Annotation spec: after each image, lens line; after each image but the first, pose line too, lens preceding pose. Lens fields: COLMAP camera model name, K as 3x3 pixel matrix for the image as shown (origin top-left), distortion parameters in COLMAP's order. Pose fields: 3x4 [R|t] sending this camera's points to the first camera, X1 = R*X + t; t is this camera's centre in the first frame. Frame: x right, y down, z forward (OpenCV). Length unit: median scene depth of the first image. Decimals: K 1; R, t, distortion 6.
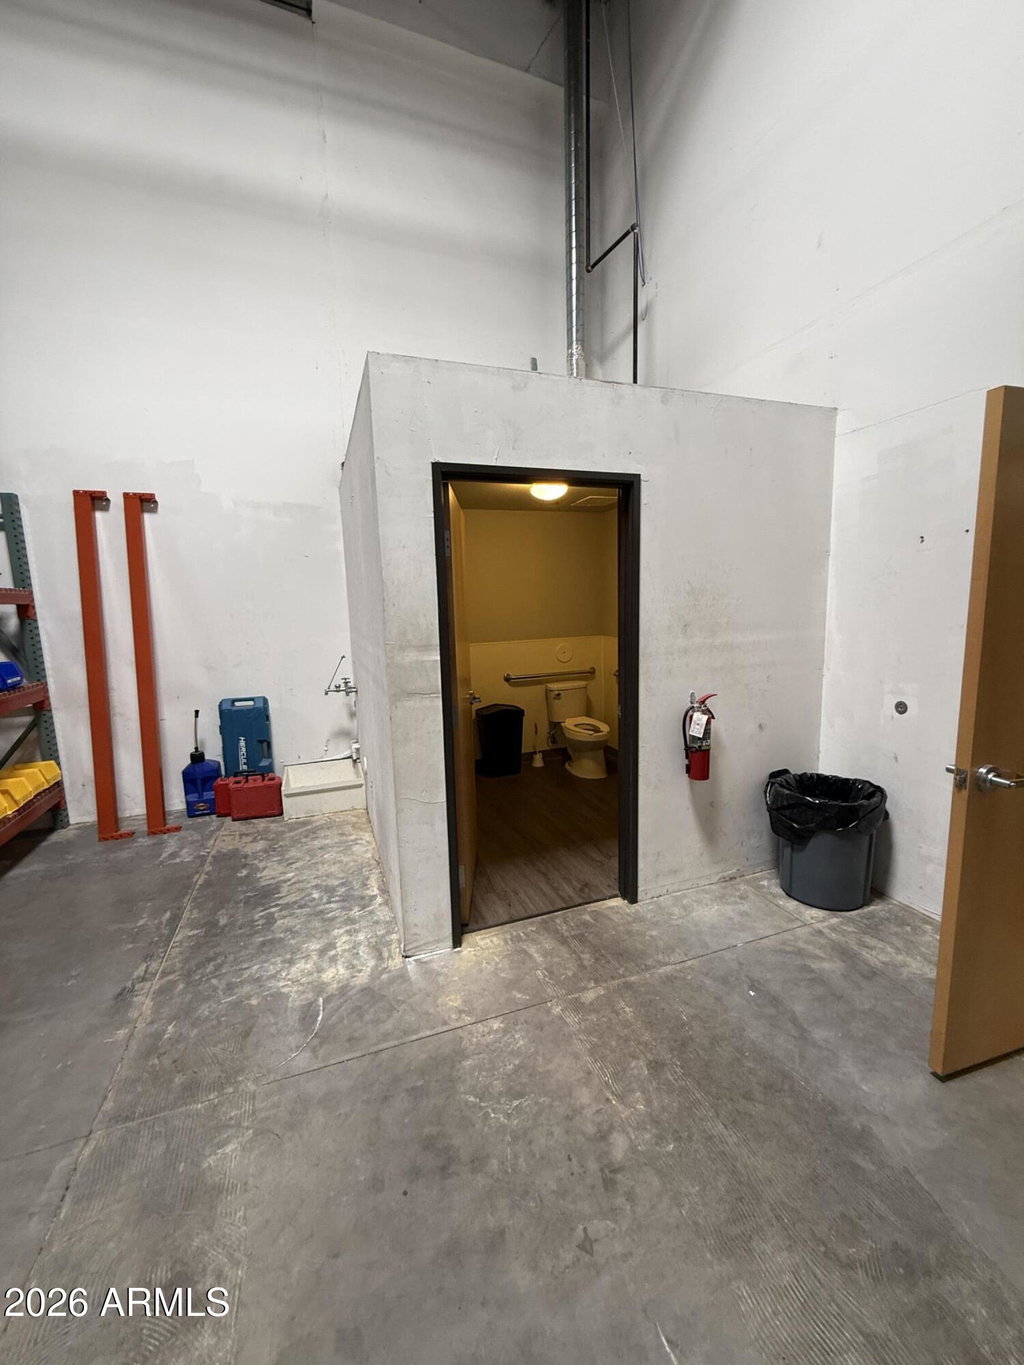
lens RADIAL K [[545.9, 0, 516.0], [0, 545.9, 677.3], [0, 0, 1]] dist [0.000631, 0.000539]
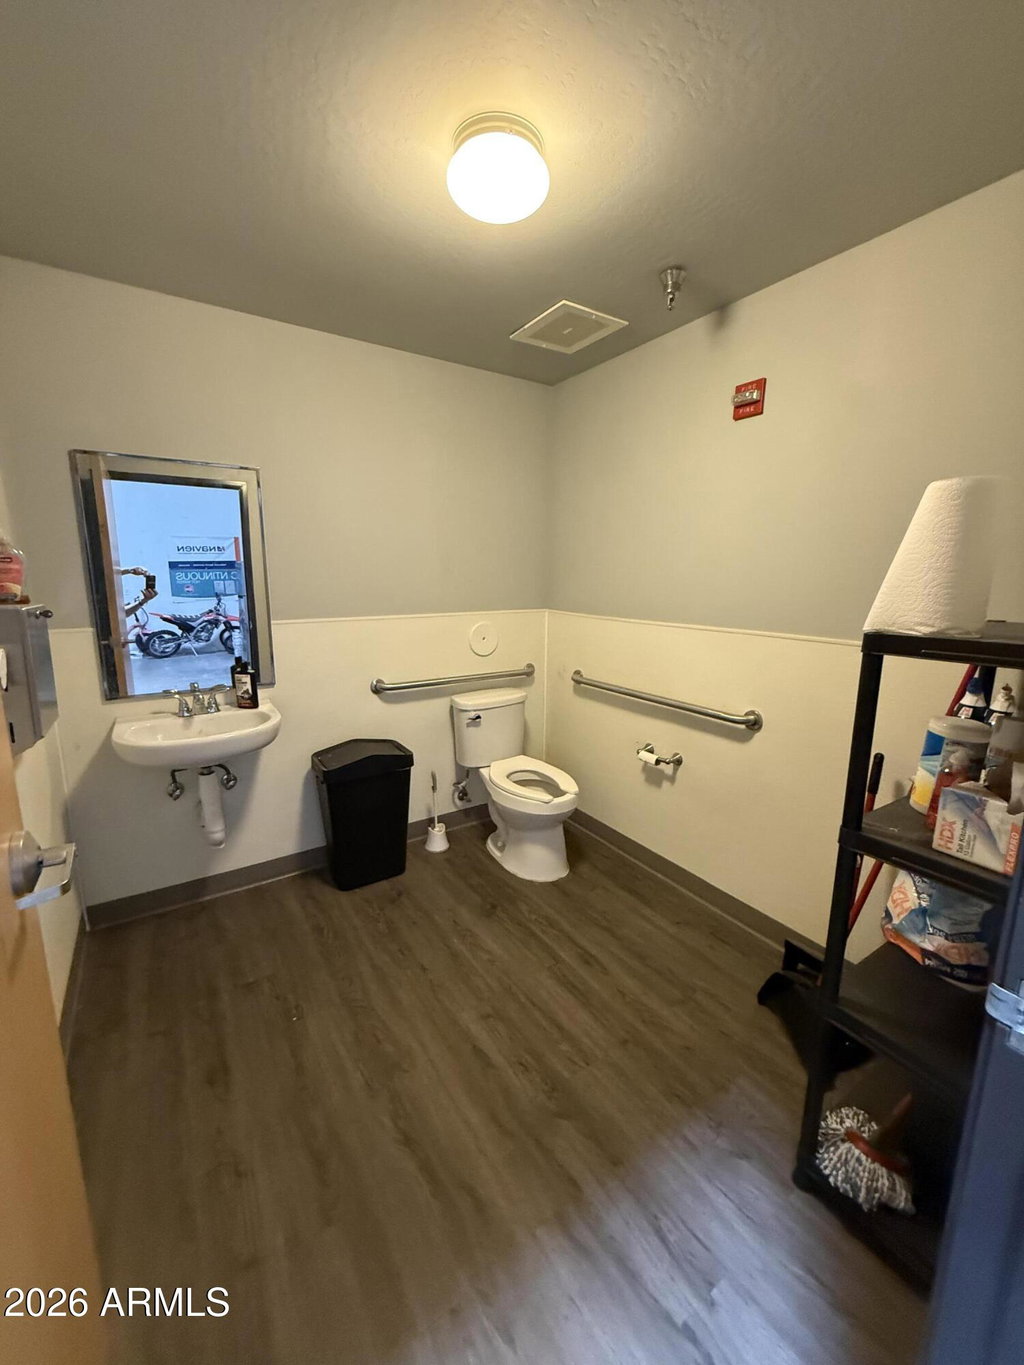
lens RADIAL K [[545.9, 0, 516.0], [0, 545.9, 677.3], [0, 0, 1]] dist [0.000631, 0.000539]
pose [[0.972328, -0.007028, 0.233516, -0.009120], [-0.004105, 0.998879, 0.047154, -0.033325], [-0.233586, -0.046808, 0.971209, 0.463068]]
